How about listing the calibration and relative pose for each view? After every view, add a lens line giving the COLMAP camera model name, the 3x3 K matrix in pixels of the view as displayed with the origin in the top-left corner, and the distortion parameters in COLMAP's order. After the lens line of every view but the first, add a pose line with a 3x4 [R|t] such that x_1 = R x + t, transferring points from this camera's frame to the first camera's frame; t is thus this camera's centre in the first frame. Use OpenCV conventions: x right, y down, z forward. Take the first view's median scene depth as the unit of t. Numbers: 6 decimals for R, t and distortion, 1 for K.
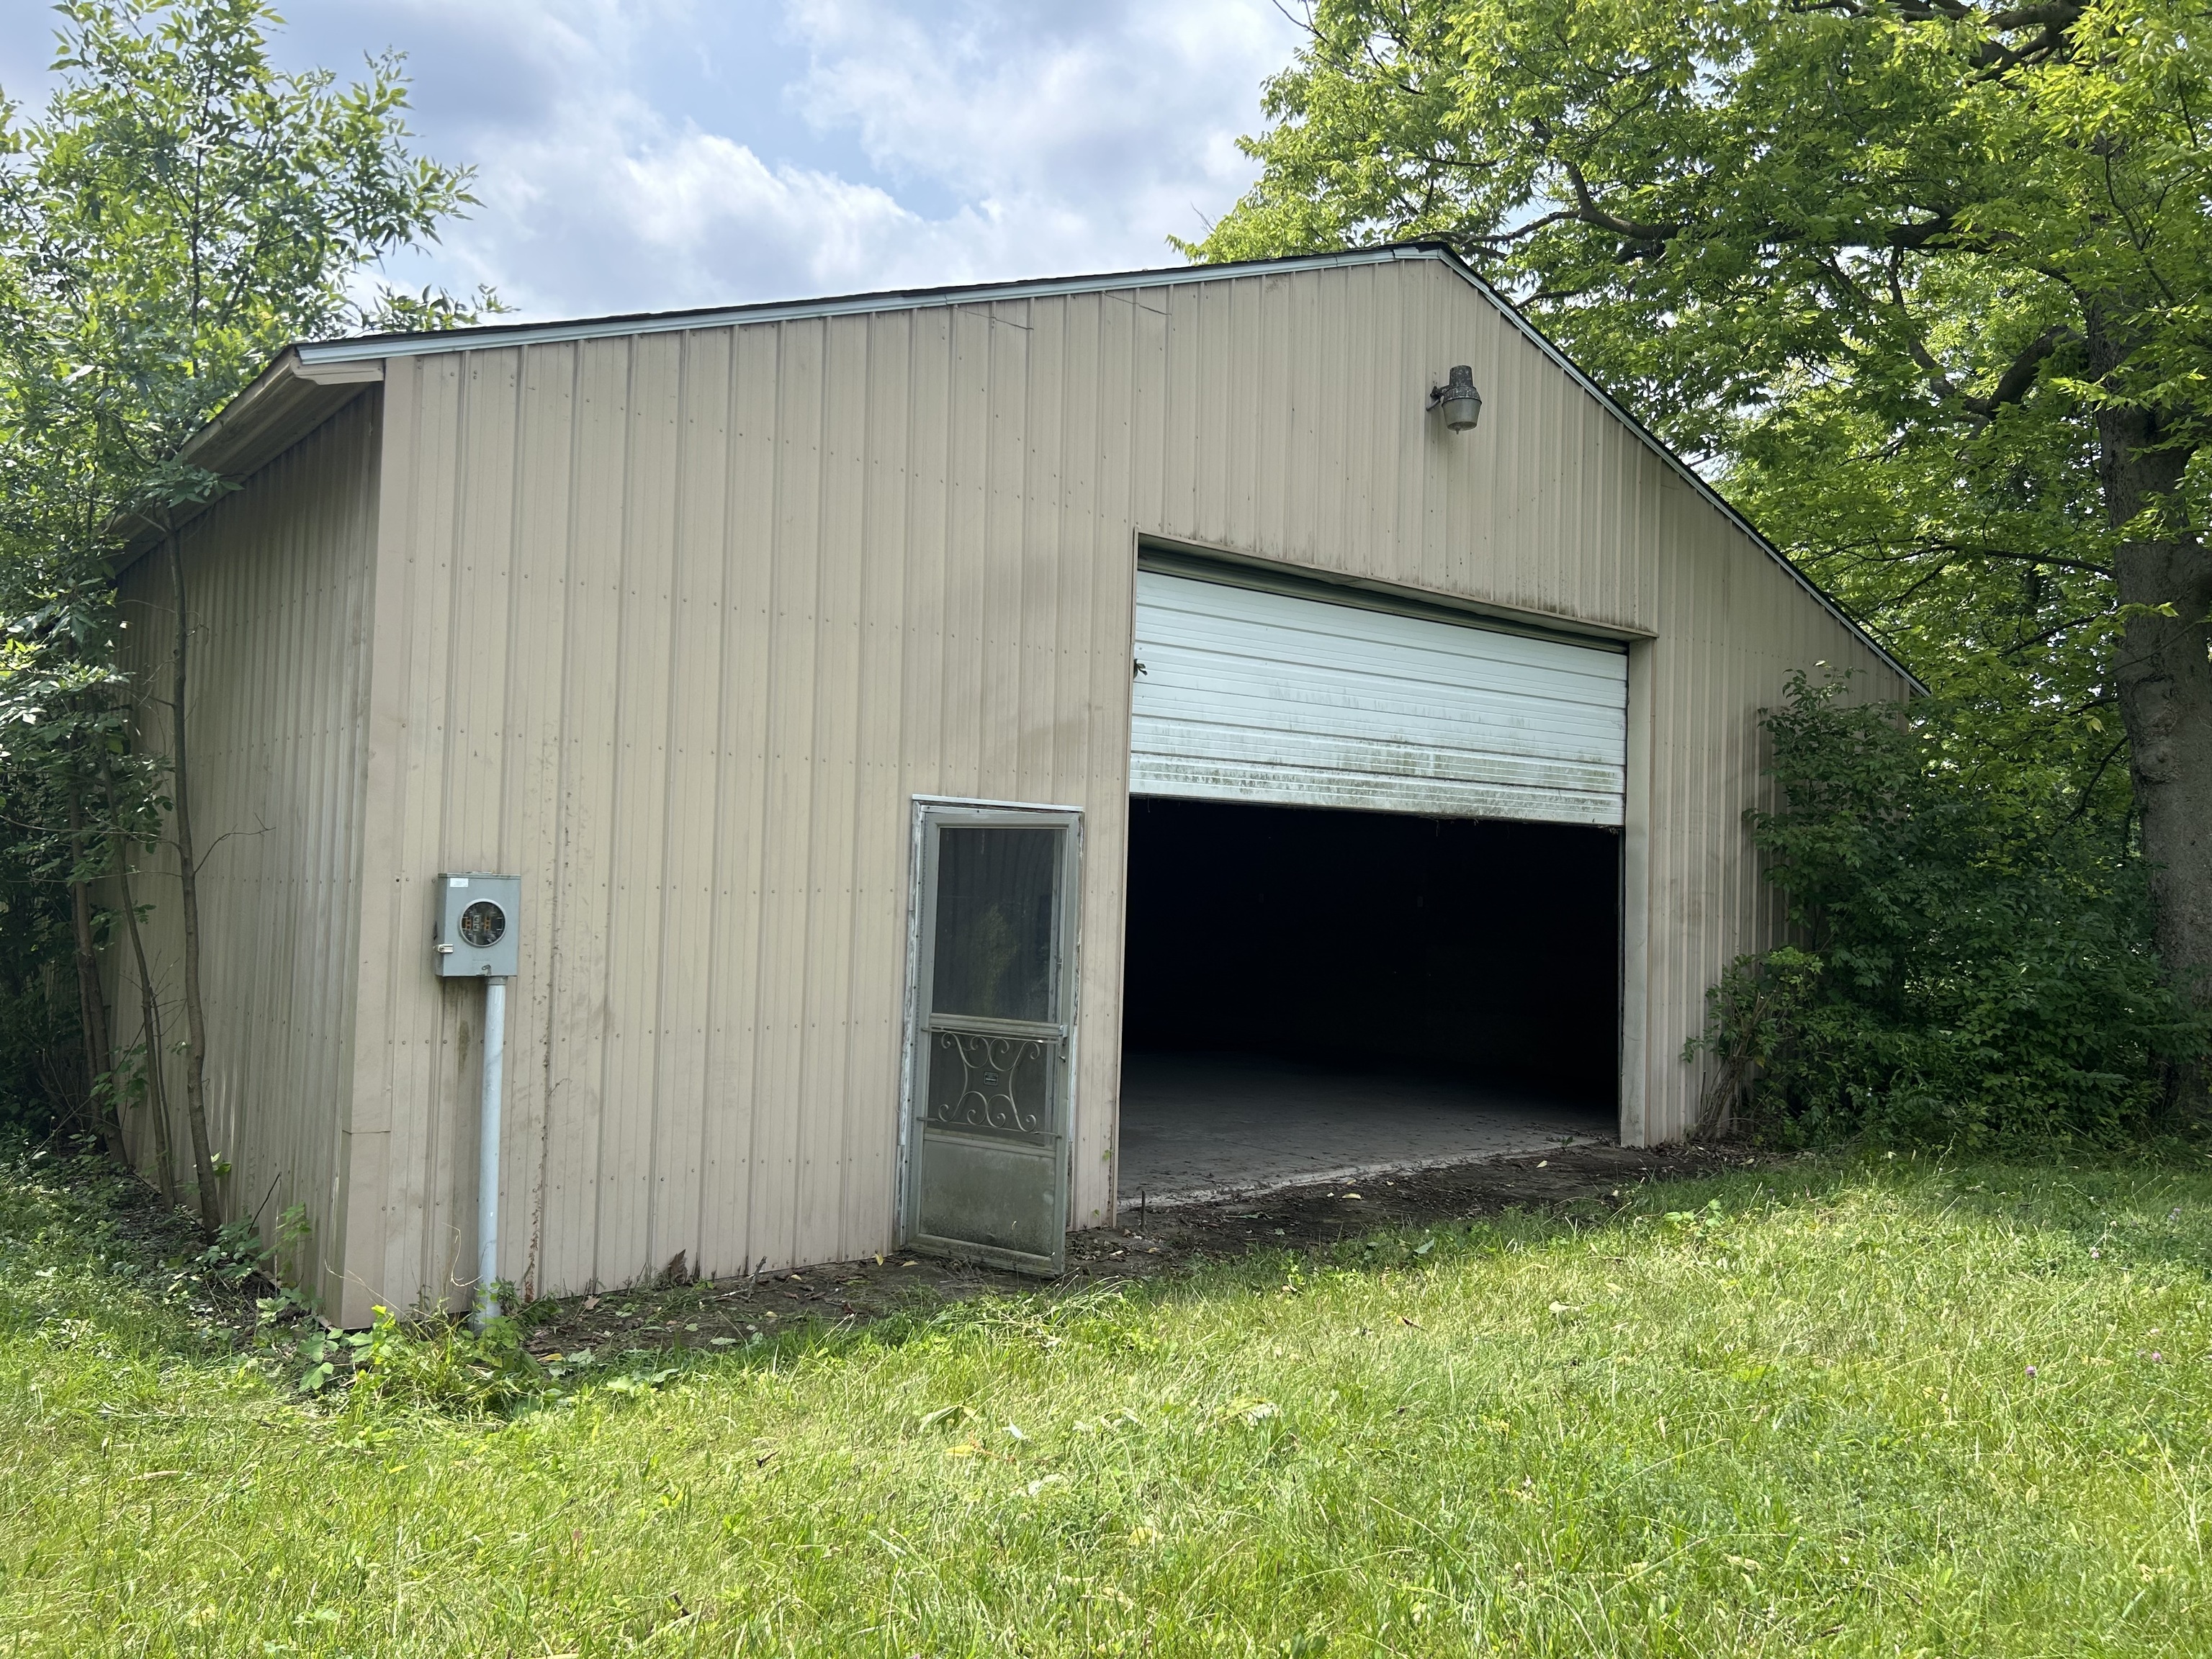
lens RADIAL K [[1607.4, 0, 1116.5], [0, 1607.4, 835.5], [0, 0, 1]] dist [0.058101, -0.065767]
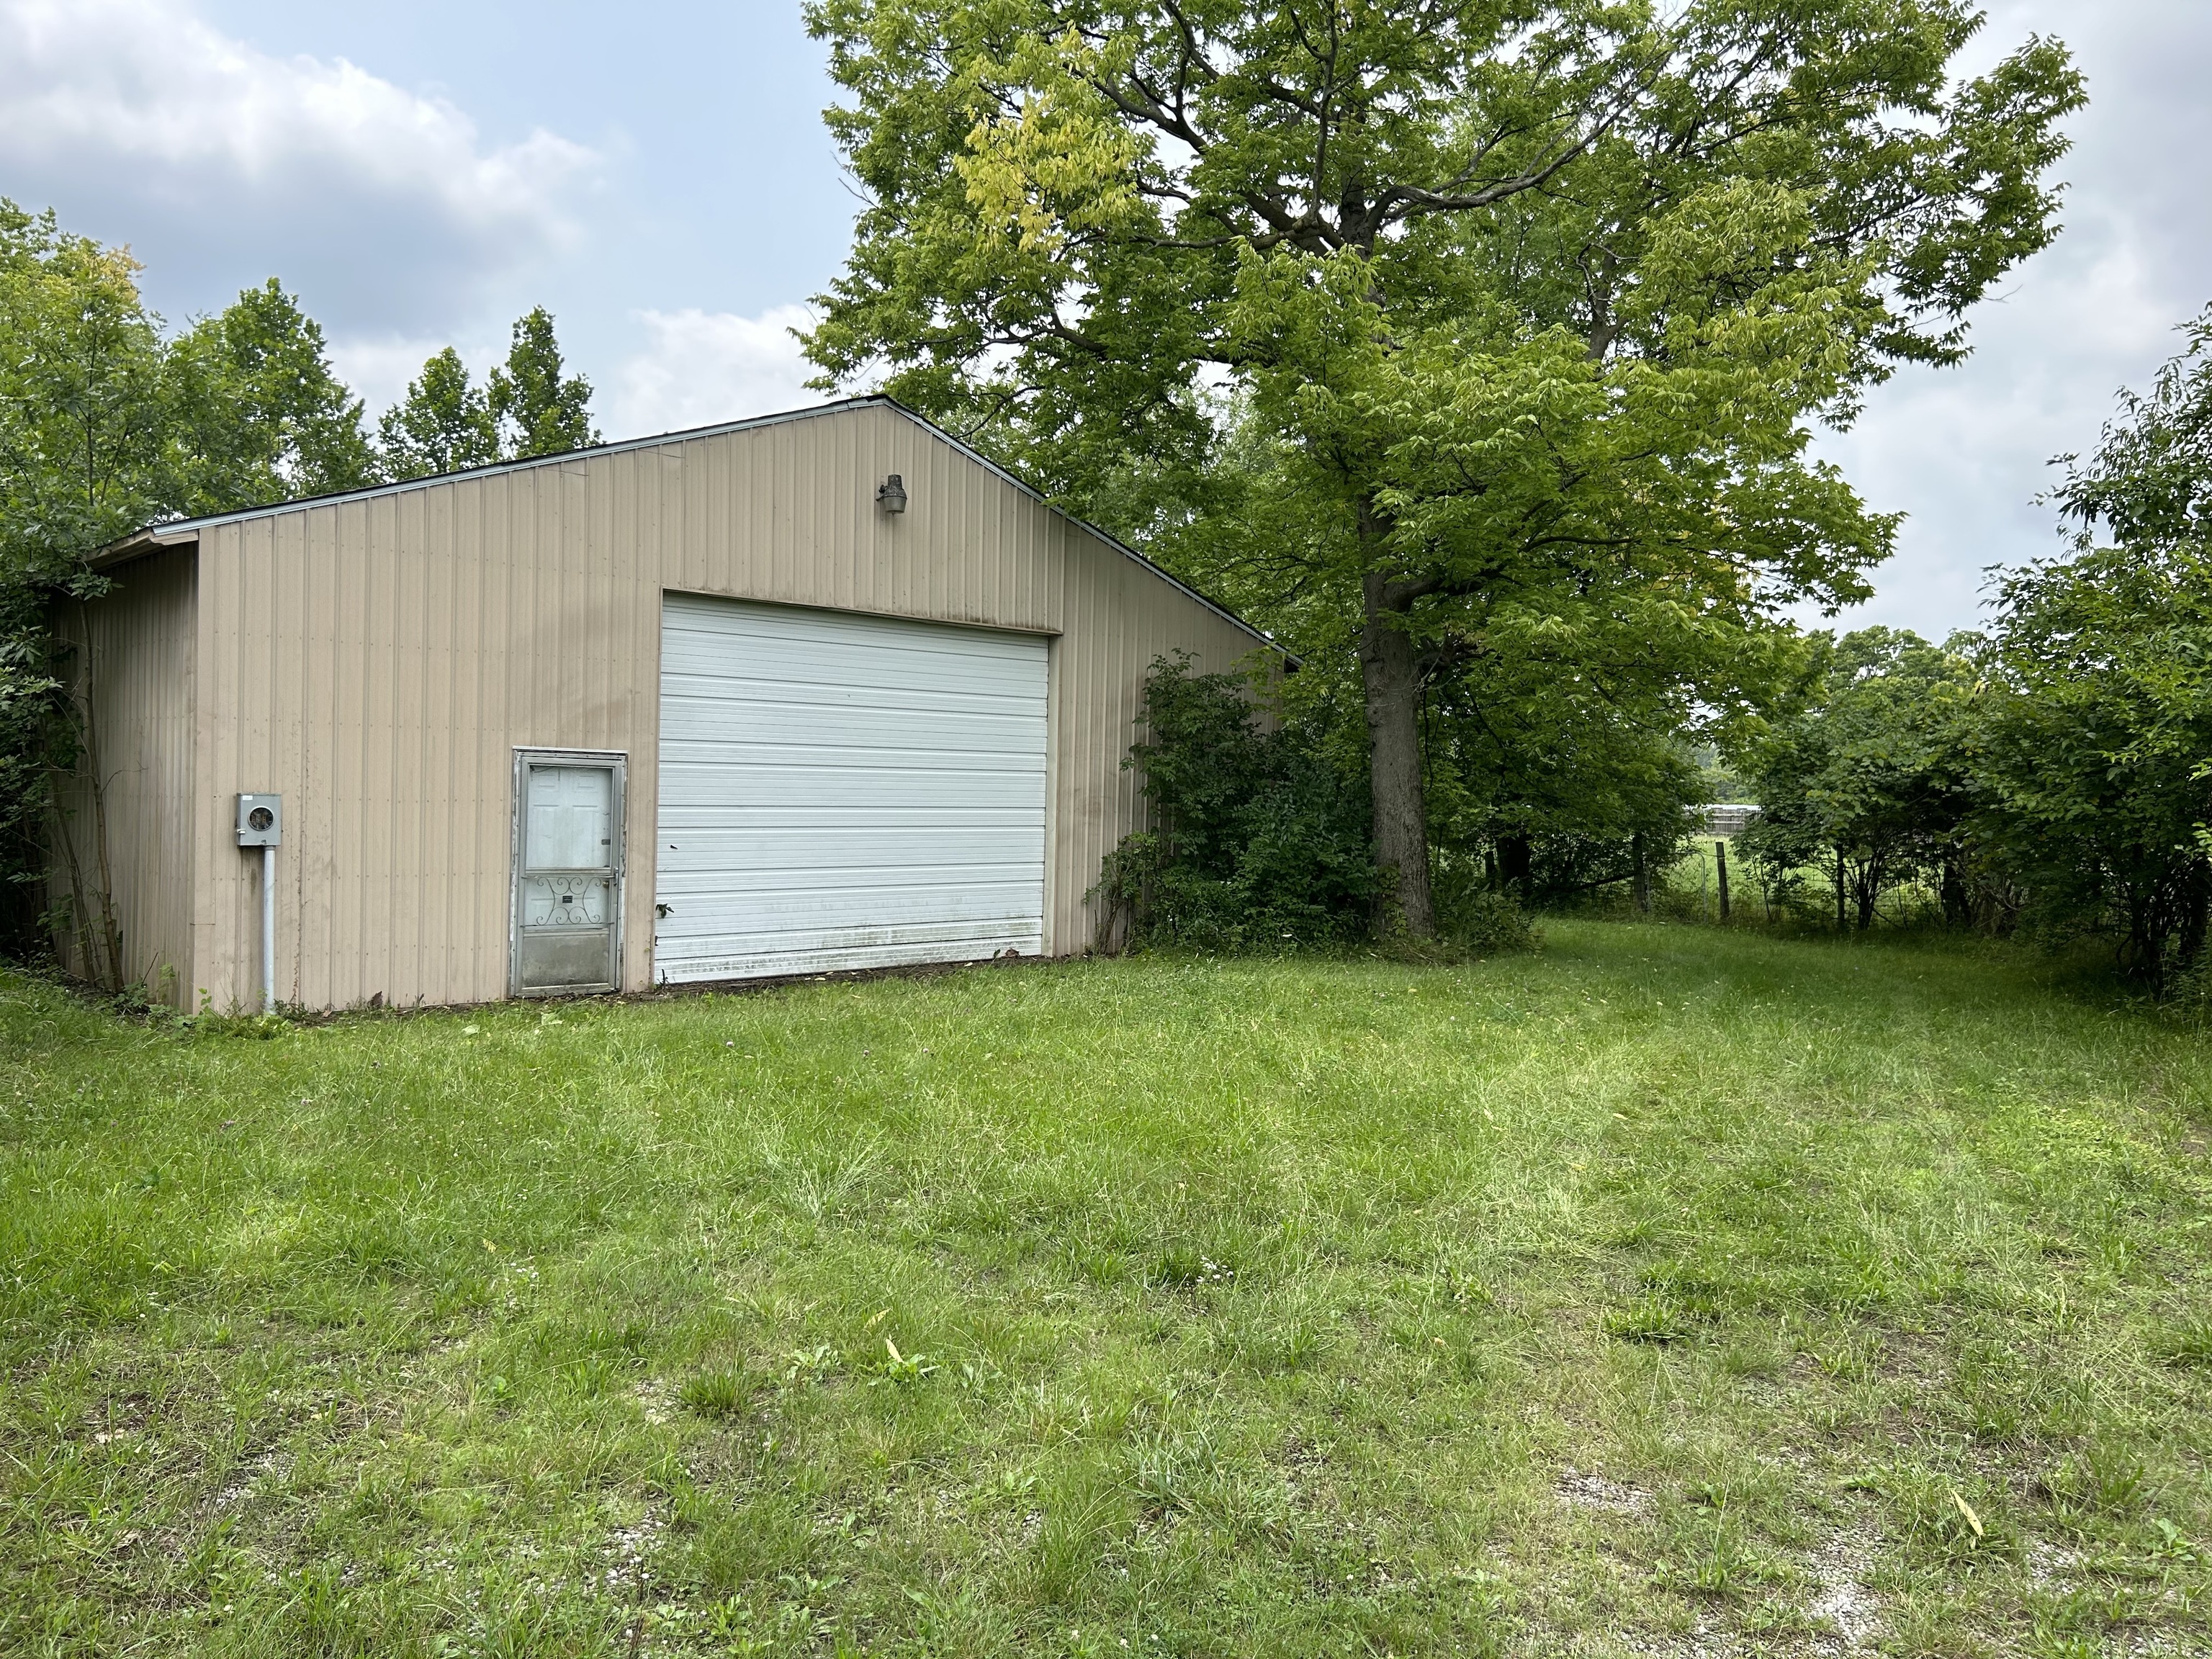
lens RADIAL K [[1607.4, 0, 1104.5], [0, 1607.4, 824.2], [0, 0, 1]] dist [0.058101, -0.065767]
pose [[0.996860, -0.011053, 0.078411, 0.402631], [0.007406, 0.998884, 0.046655, -0.018940], [-0.078839, -0.045928, 0.995829, -0.885379]]
